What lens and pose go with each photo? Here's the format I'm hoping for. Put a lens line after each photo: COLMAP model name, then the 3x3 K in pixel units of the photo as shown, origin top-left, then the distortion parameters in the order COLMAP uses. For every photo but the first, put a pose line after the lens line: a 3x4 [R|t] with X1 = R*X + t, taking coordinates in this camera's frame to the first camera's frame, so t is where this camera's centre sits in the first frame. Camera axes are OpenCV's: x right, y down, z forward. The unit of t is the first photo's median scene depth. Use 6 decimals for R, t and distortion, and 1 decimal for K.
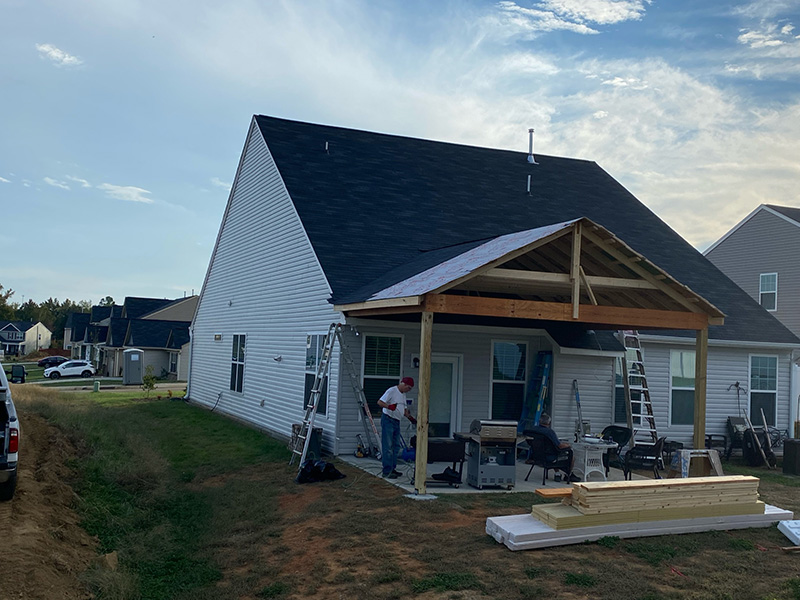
lens RADIAL K [[900.1, 0, 400.0], [0, 900.1, 300.0], [0, 0, 1]] dist [0.004065, -0.002031]
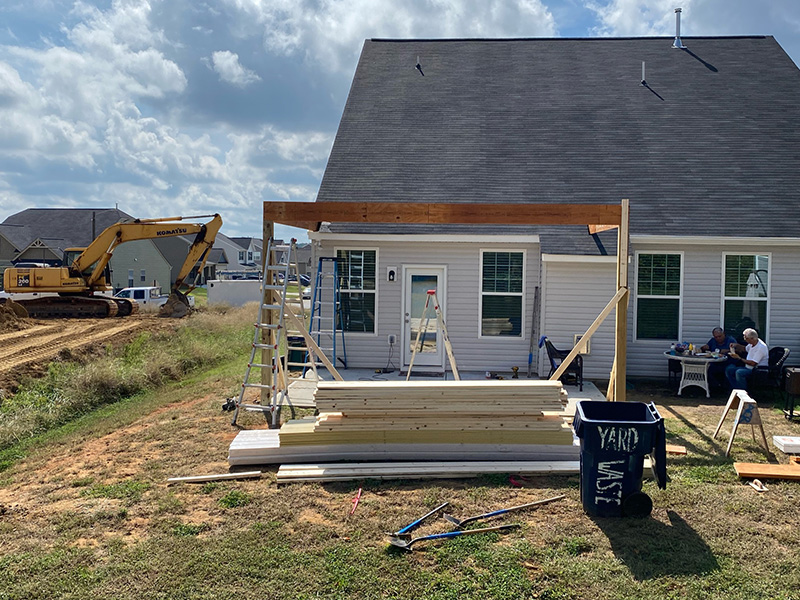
lens RADIAL K [[863.6, 0, 400.0], [0, 863.6, 300.0], [0, 0, 1]] dist [0.005707, 0.000884]
pose [[0.895835, -0.016490, -0.444082, 0.365703], [0.052938, 0.996155, 0.069801, 0.025968], [0.441223, -0.086038, 0.893263, 0.142393]]
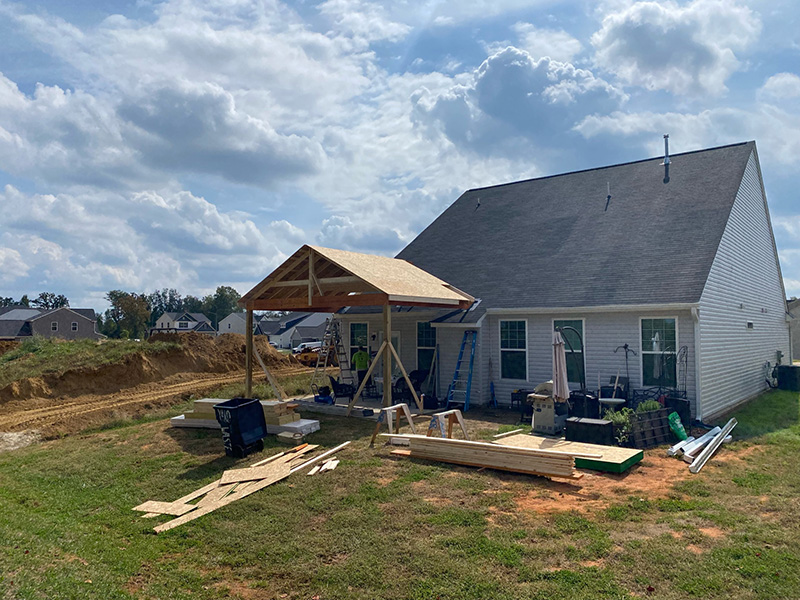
lens RADIAL K [[621.8, 0, 400.0], [0, 621.8, 300.0], [0, 0, 1]] dist [-0.001620, -0.000423]
pose [[0.499460, -0.094284, -0.861191, 0.867135], [0.074143, 0.995065, -0.065941, 0.066802], [0.863159, -0.030916, 0.503985, 0.393668]]
